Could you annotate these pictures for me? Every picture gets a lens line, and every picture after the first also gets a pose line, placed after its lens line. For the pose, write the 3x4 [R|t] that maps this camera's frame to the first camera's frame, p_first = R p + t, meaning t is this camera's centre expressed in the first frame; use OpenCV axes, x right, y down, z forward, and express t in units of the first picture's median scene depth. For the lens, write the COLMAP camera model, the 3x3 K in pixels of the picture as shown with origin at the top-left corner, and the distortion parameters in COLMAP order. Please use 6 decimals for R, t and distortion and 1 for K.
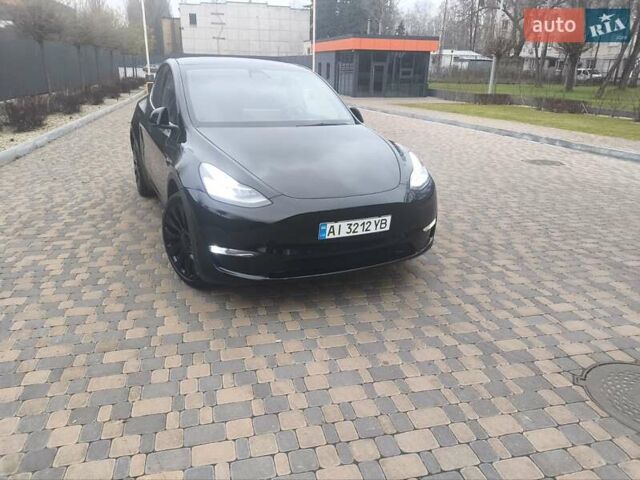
lens RADIAL K [[464.8, 0, 319.8], [0, 464.8, 237.3], [0, 0, 1]] dist [0.080147, -0.100790]
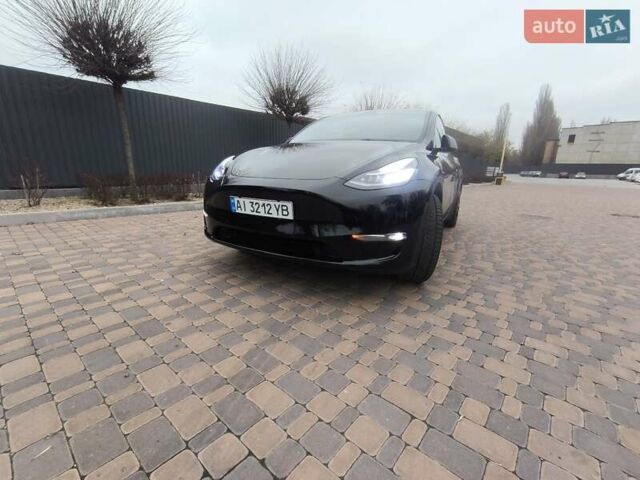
lens RADIAL K [[289.4, 0, 319.6], [0, 289.4, 245.0], [0, 0, 1]] dist [-0.016982, 0.010128]
pose [[0.579202, 0.200238, -0.790209, 0.657300], [-0.284793, 0.957986, 0.034006, -0.002169], [0.763818, 0.205350, 0.611893, 0.715060]]
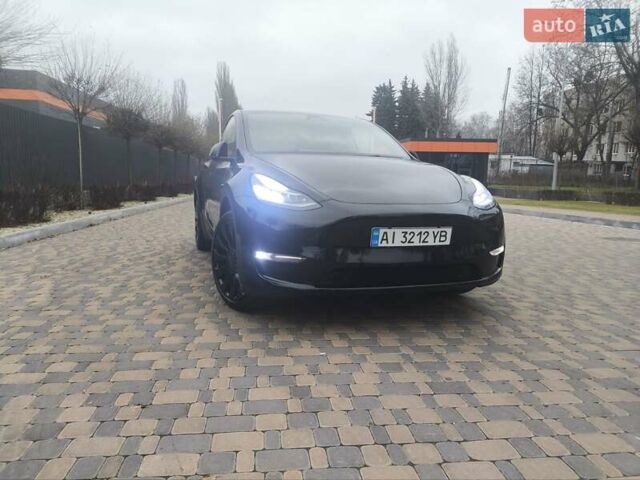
lens RADIAL K [[464.8, 0, 316.9], [0, 464.8, 244.7], [0, 0, 1]] dist [0.080147, -0.100790]
pose [[0.991501, 0.013569, -0.129391, 0.010823], [-0.039337, 0.979263, -0.198736, 0.178853], [0.124011, 0.202136, 0.971474, 0.088318]]
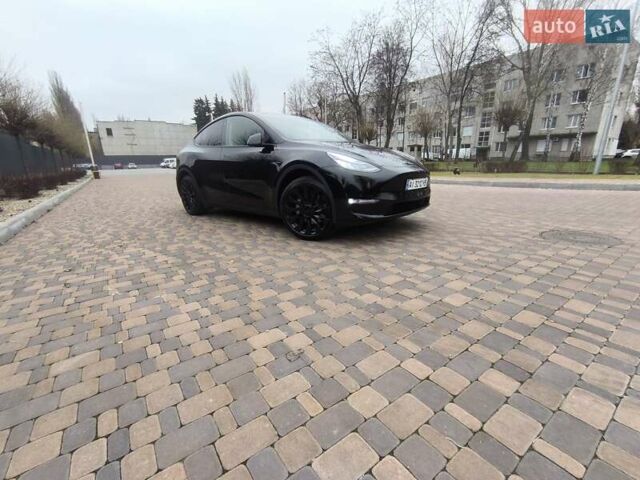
lens RADIAL K [[289.4, 0, 321.4], [0, 289.4, 239.3], [0, 0, 1]] dist [-0.016982, 0.010128]
pose [[0.928492, -0.138850, 0.344418, -0.644596], [0.165581, 0.984963, -0.049297, 0.173383], [-0.332394, 0.102801, 0.937521, 0.122770]]
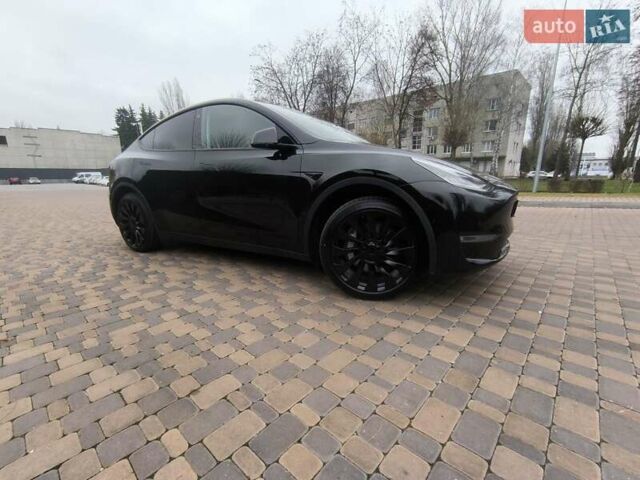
lens RADIAL K [[289.4, 0, 322.4], [0, 289.4, 241.3], [0, 0, 1]] dist [-0.016982, 0.010128]
pose [[0.832529, -0.149055, 0.533552, -0.740717], [0.212770, 0.975287, -0.059537, 0.003457], [-0.511492, 0.163090, 0.843669, 0.624360]]
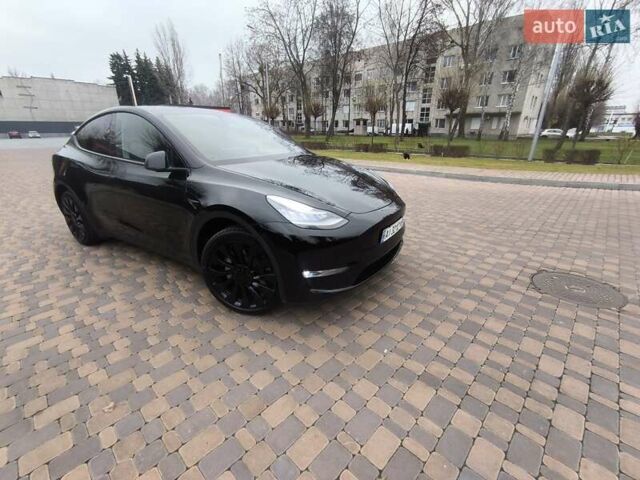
lens RADIAL K [[289.4, 0, 321.6], [0, 289.4, 241.6], [0, 0, 1]] dist [-0.016982, 0.010128]
pose [[0.848234, -0.212148, 0.485275, -0.479580], [0.198277, 0.976837, 0.080468, -0.088901], [-0.491106, 0.027964, 0.870651, 0.392761]]
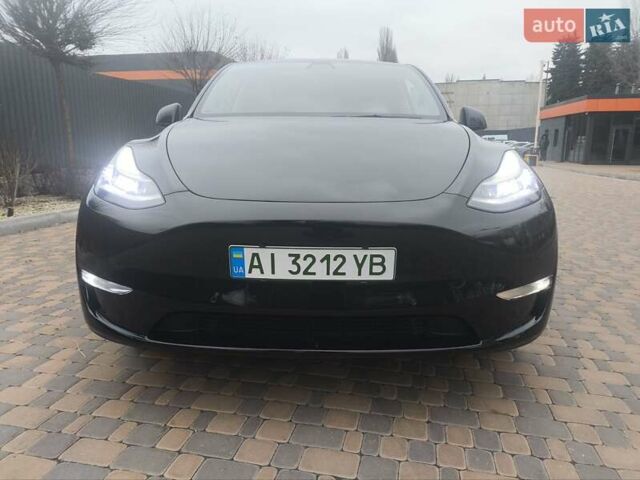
lens RADIAL K [[464.8, 0, 319.1], [0, 464.8, 240.1], [0, 0, 1]] dist [0.080147, -0.100790]
pose [[0.894742, 0.071632, -0.440802, 0.294151], [-0.135915, 0.983907, -0.115991, 0.009643], [0.425400, 0.163693, 0.890078, 0.548280]]
